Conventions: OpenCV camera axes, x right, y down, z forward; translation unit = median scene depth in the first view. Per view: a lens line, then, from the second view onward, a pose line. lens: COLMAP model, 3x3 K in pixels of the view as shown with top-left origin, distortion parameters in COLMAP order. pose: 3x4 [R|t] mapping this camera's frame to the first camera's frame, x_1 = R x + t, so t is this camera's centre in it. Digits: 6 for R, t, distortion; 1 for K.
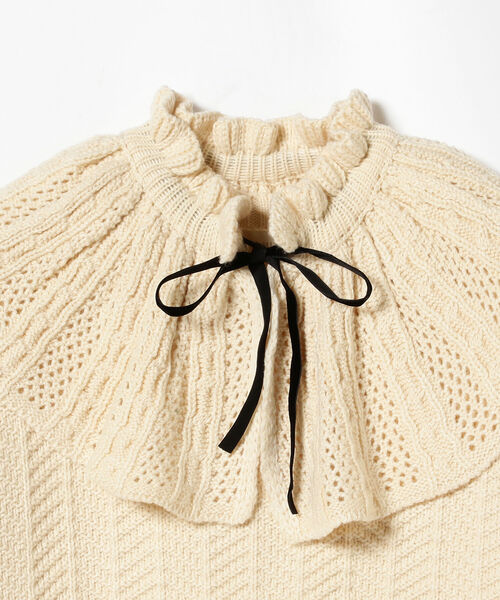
lens RADIAL K [[1640.8, 0, 253.5], [0, 1640.8, 299.8], [0, 0, 1]] dist [0.087170, 0.000000]
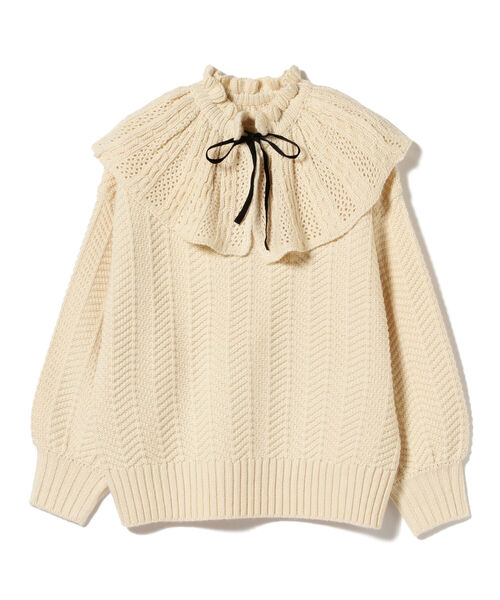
lens RADIAL K [[3250.9, 0, 250.1], [0, 3250.9, 300.0], [0, 0, 1]] dist [-0.405173, 0.000000]
pose [[0.999850, -0.011895, -0.012567, 0.056119], [0.011372, 0.999098, -0.040902, 0.382511], [0.013042, 0.040753, 0.999084, -3.492132]]
